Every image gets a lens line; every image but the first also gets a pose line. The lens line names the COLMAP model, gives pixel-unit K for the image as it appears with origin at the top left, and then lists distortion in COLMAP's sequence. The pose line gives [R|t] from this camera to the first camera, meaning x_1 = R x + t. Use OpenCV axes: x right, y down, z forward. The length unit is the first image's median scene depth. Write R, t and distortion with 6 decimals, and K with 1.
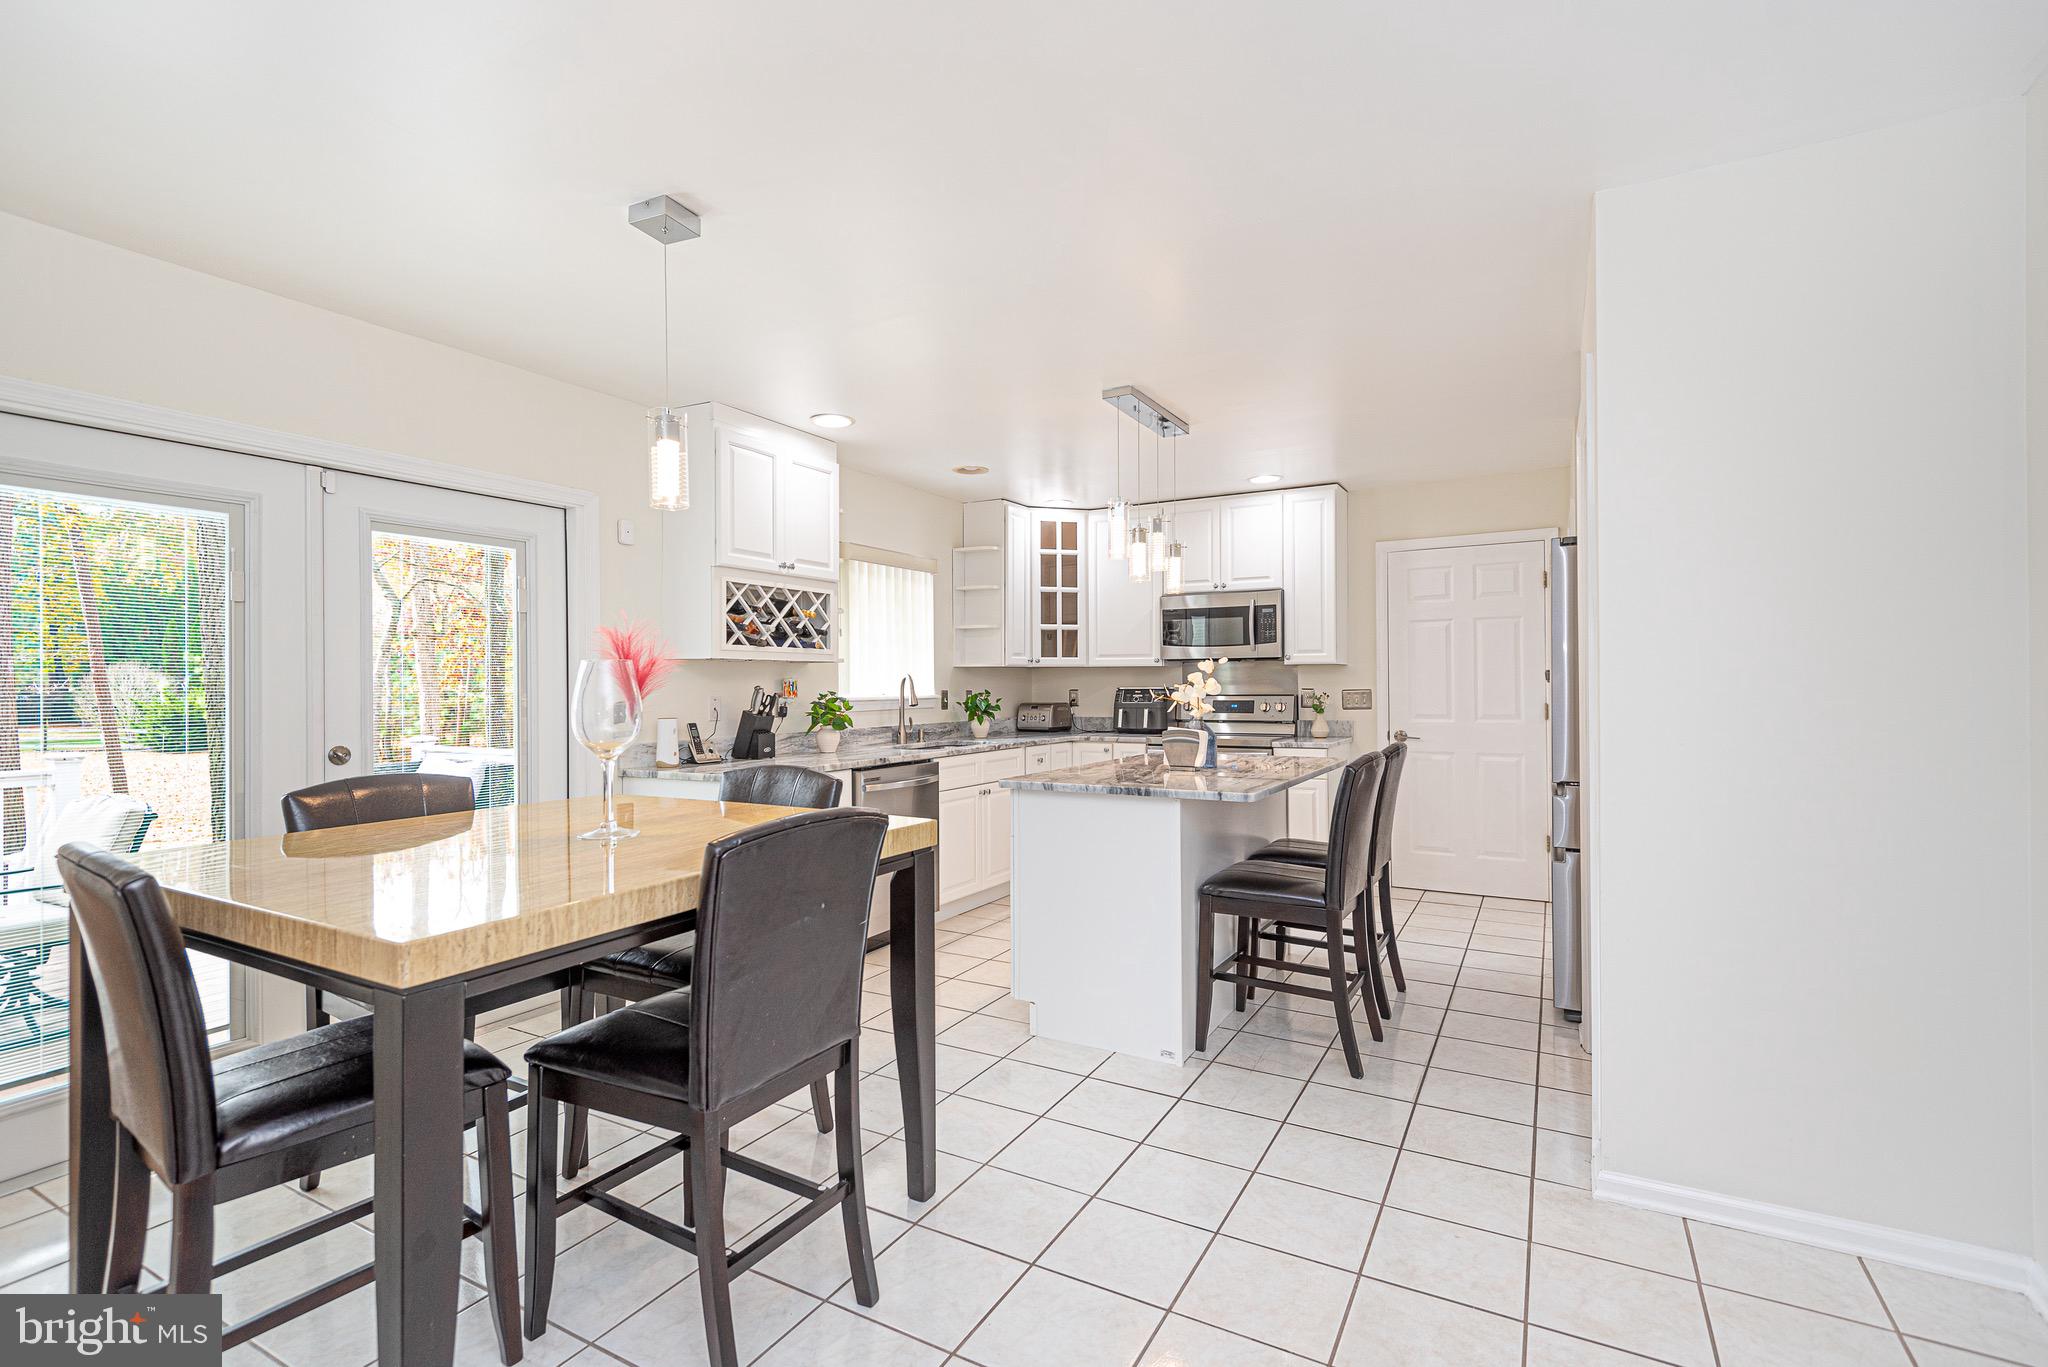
lens RADIAL K [[950.5, 0, 942.4], [0, 950.5, 681.5], [0, 0, 1]] dist [0.032381, -0.016324]
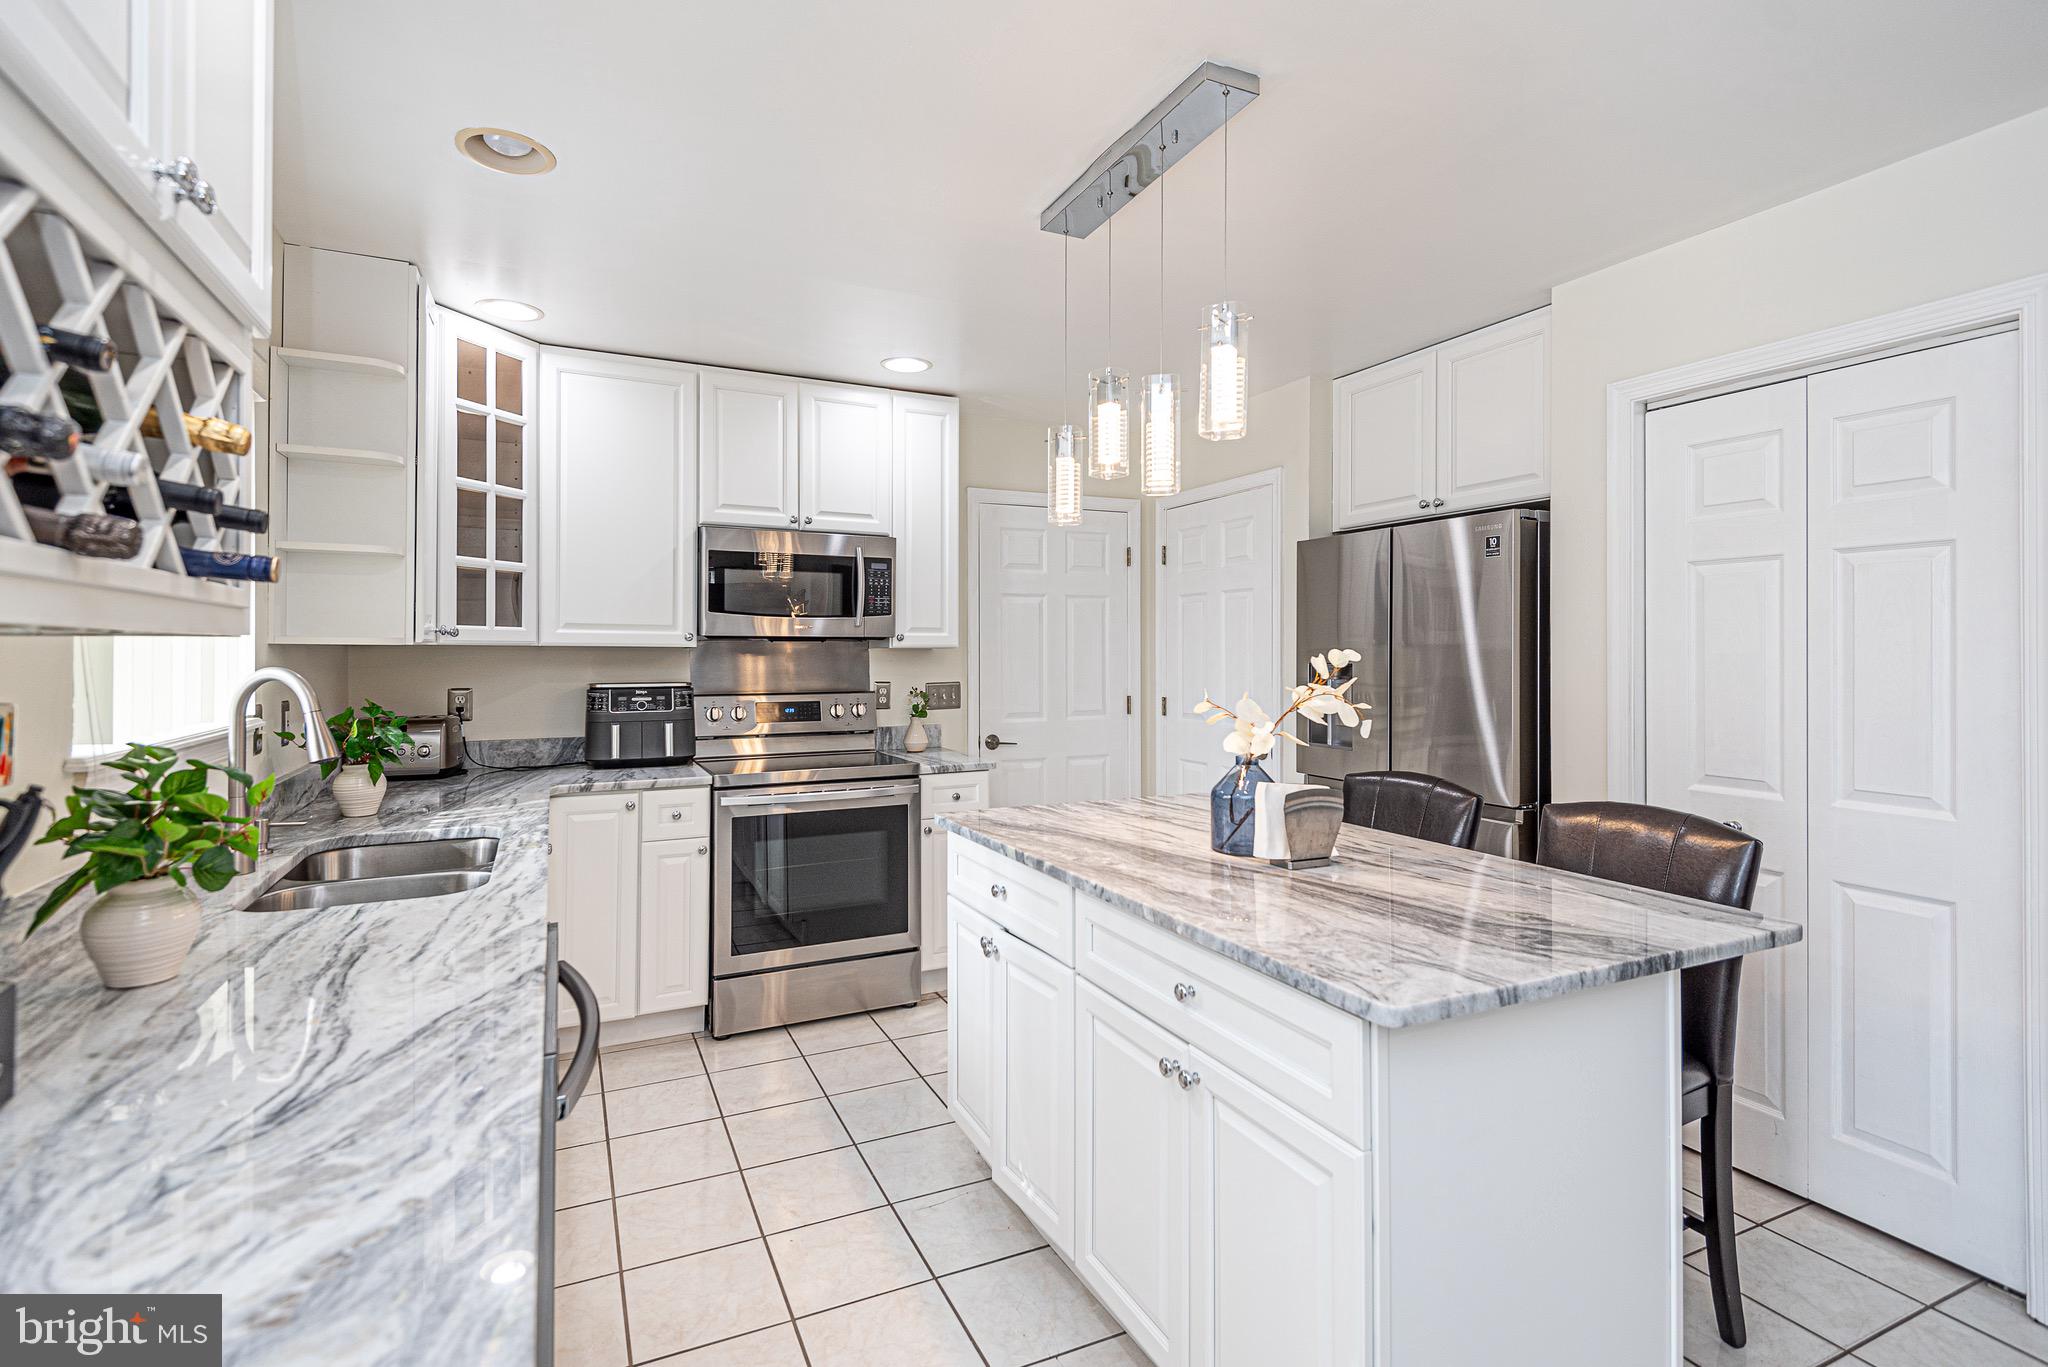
lens RADIAL K [[993.6, 0, 1016.8], [0, 993.6, 648.7], [0, 0, 1]] dist [0.035880, 0.000013]
pose [[0.533120, 0.007627, 0.846005, -0.193176], [-0.006488, 0.999967, -0.004926, -0.014592], [-0.846015, -0.002863, 0.533152, 0.555539]]
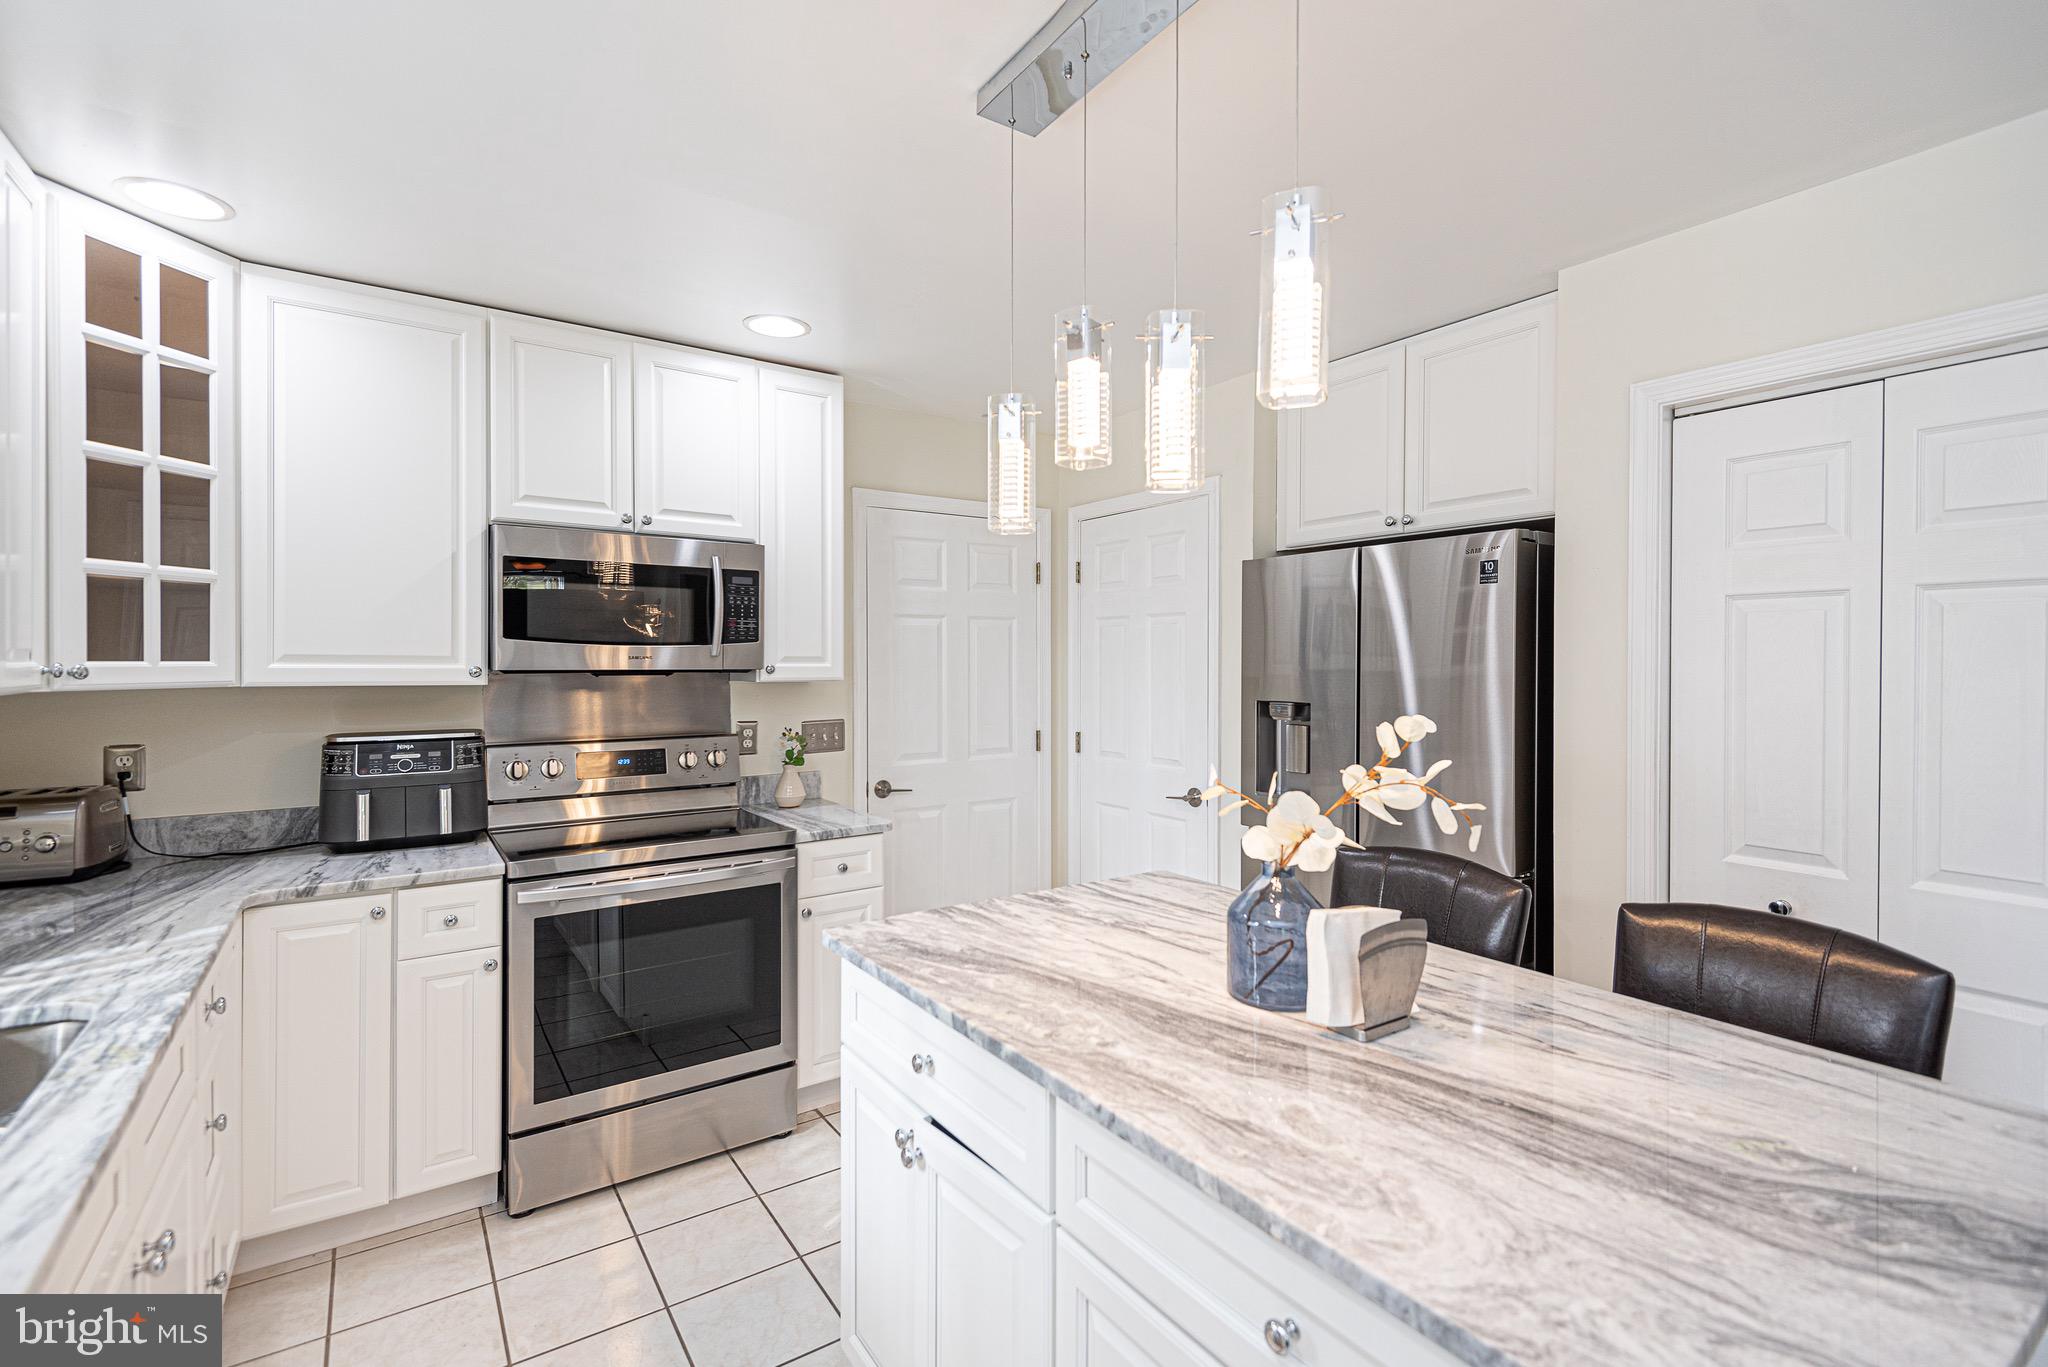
lens RADIAL K [[956.5, 0, 1058.2], [0, 956.5, 669.8], [0, 0, 1]] dist [0.035417, -0.018486]
pose [[0.374340, -0.004115, 0.927282, -0.087449], [-0.007020, 0.999949, 0.007271, -0.030556], [-0.927265, -0.009231, 0.374292, 0.643650]]
